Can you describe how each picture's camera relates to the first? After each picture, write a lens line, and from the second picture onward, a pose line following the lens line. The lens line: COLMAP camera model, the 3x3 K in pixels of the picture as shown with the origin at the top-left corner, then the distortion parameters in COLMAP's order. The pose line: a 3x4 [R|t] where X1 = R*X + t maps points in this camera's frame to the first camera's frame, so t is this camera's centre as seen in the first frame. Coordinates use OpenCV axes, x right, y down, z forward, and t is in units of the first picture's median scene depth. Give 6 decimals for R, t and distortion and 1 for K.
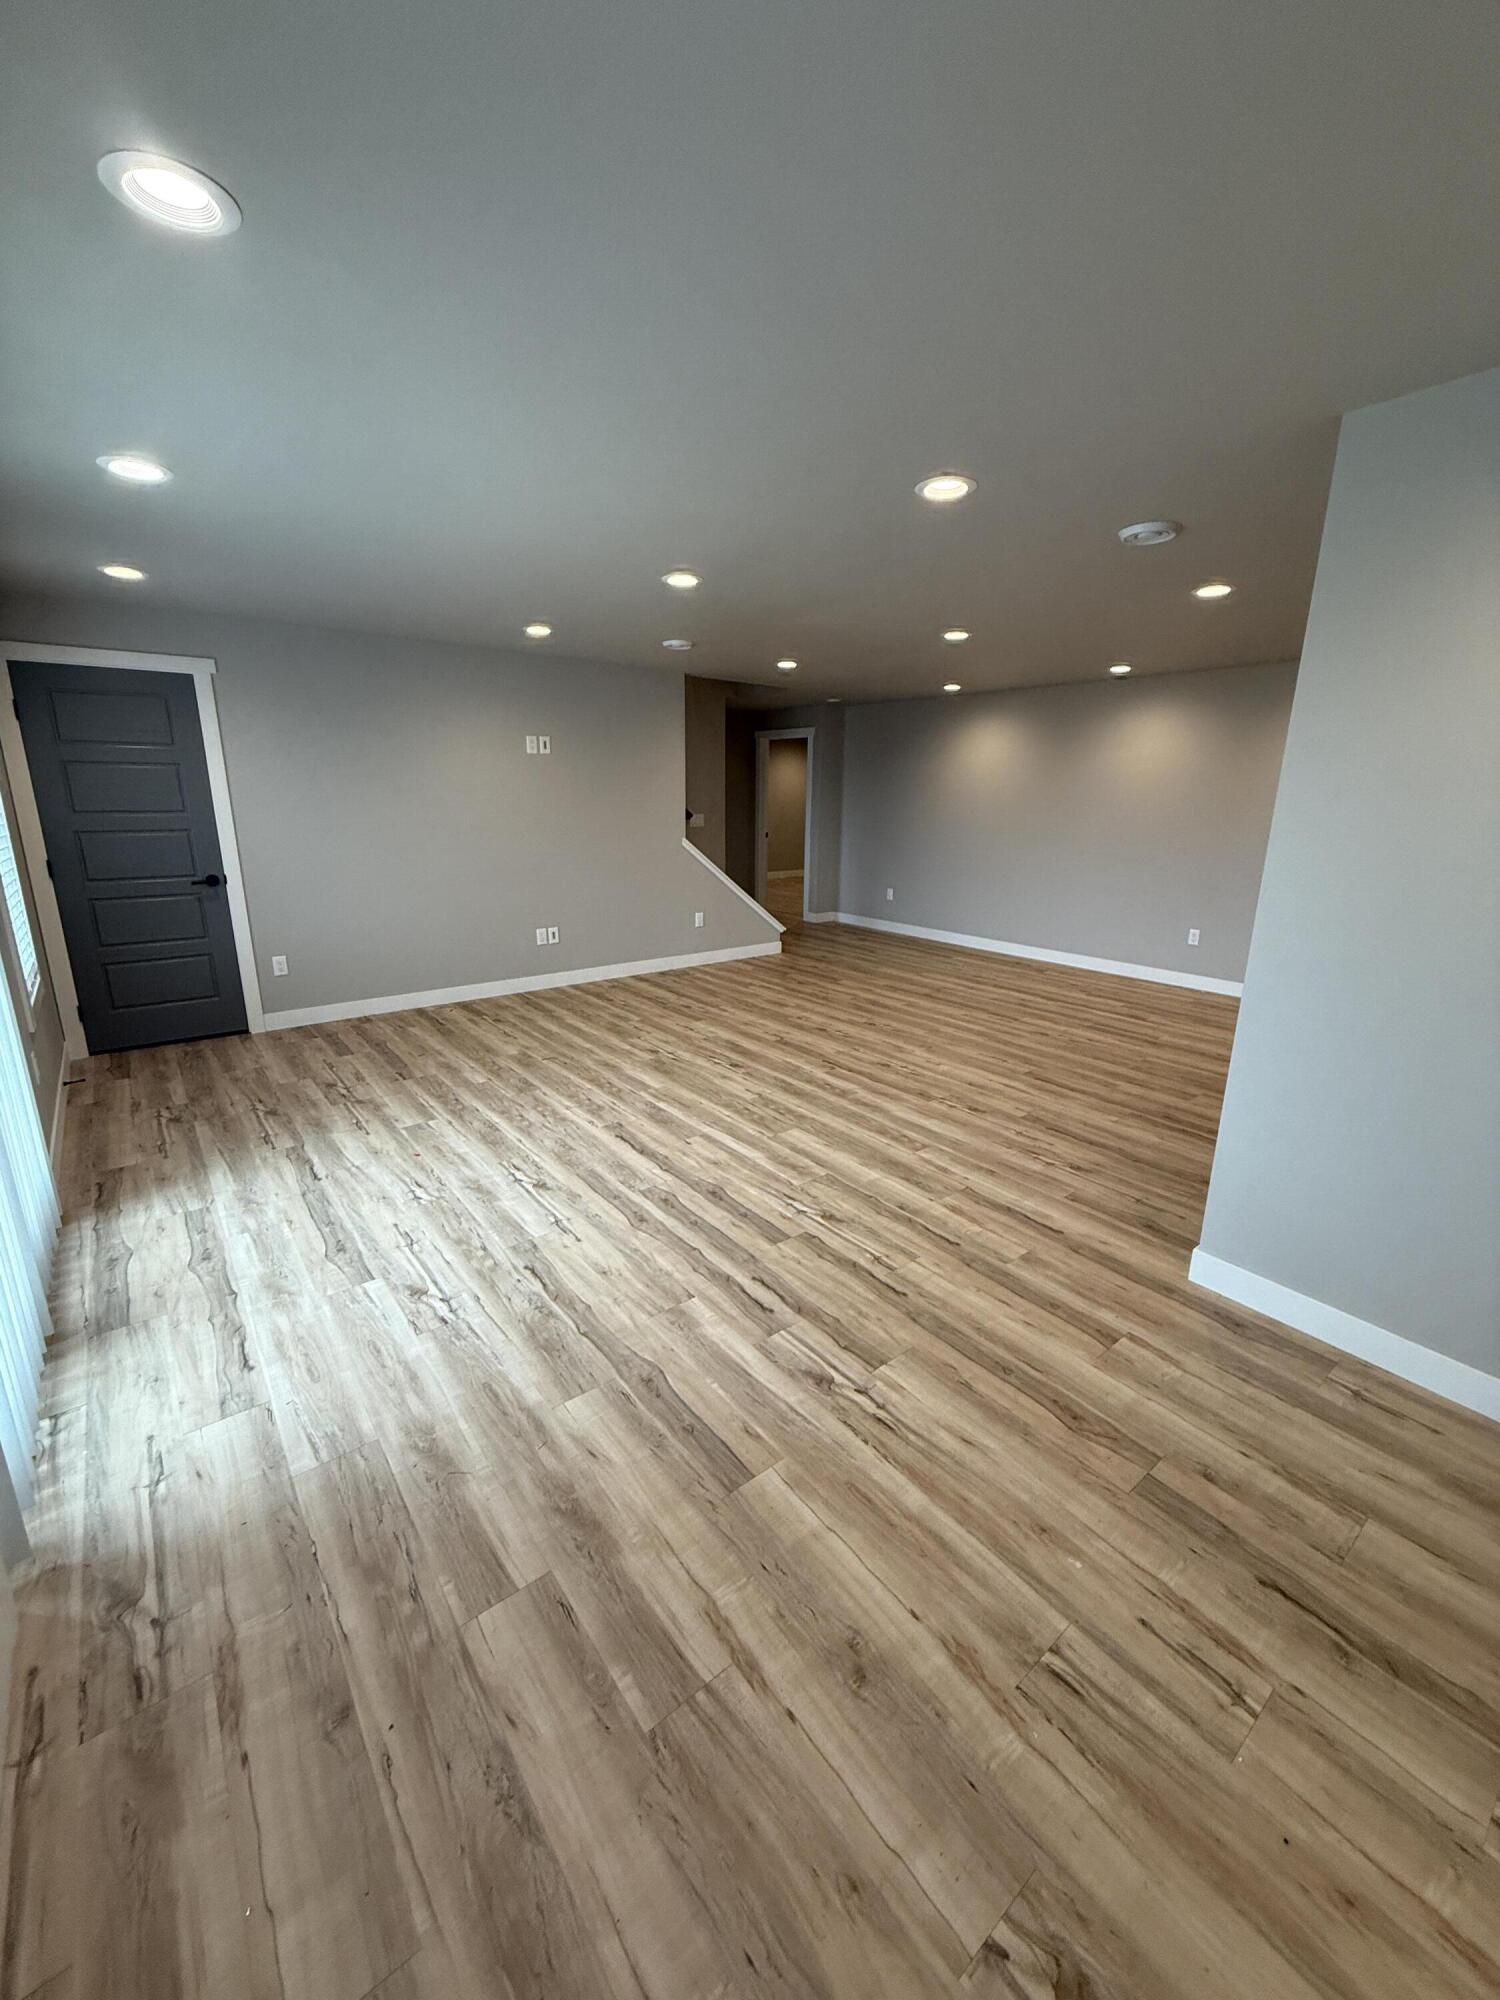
lens RADIAL K [[795.0, 0, 755.6], [0, 795.0, 999.0], [0, 0, 1]] dist [-0.002660, 0.000488]
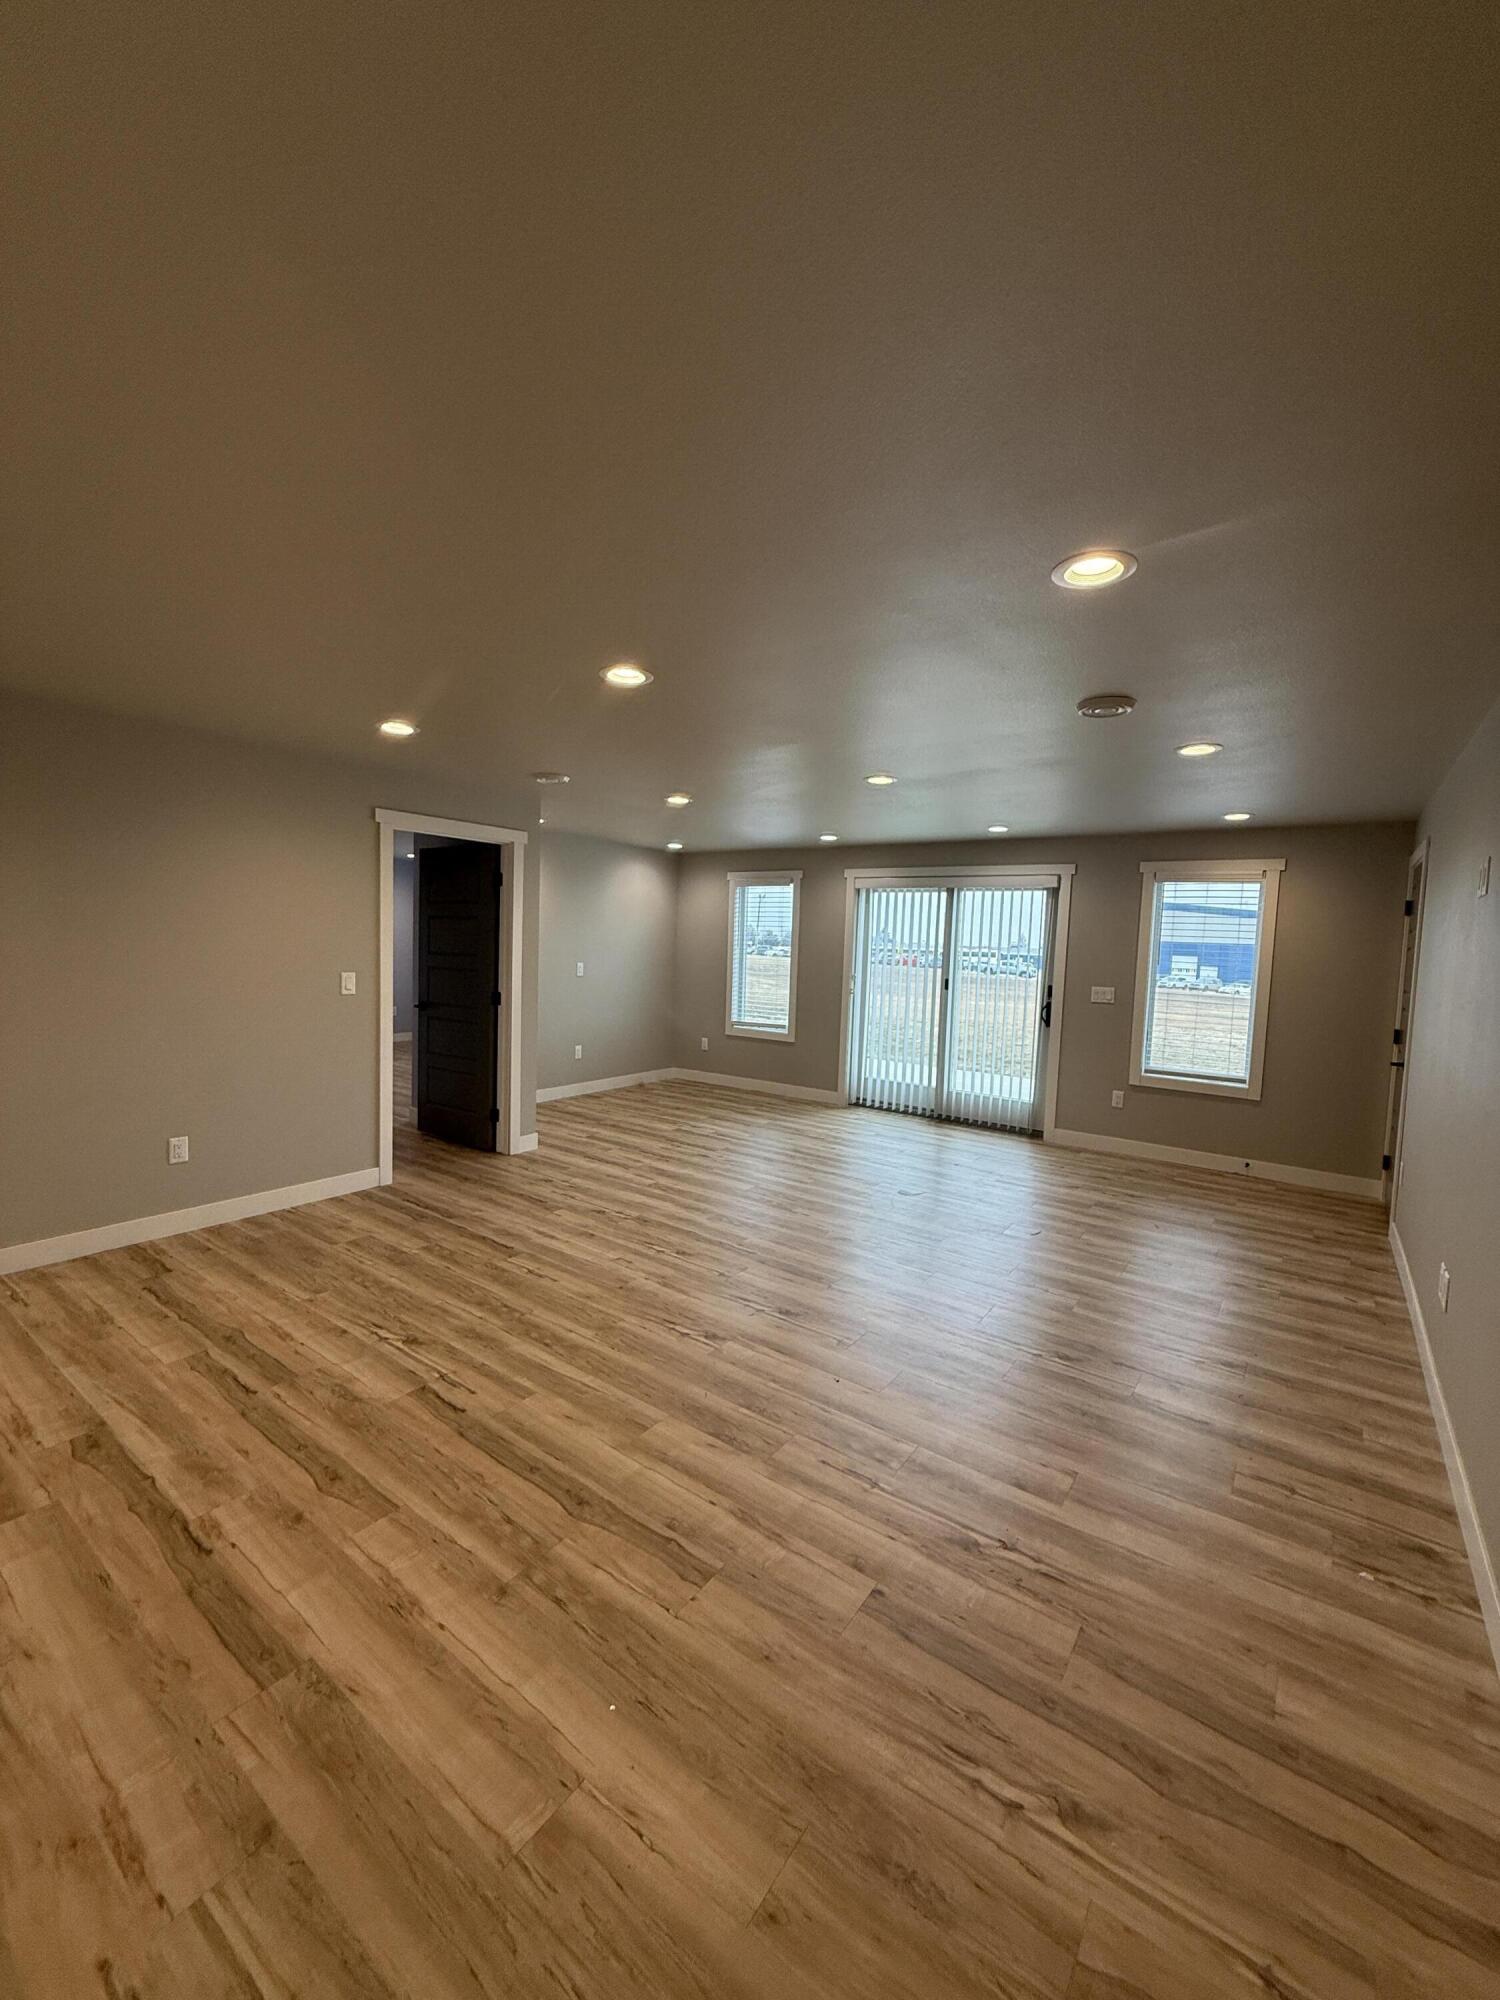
lens RADIAL K [[795.0, 0, 751.8], [0, 795.0, 996.9], [0, 0, 1]] dist [-0.002660, 0.000488]
pose [[-0.962614, -0.027303, -0.269497, 0.428965], [-0.113622, 0.943849, 0.310224, -0.582320], [0.245895, 0.329247, -0.911664, 2.227230]]
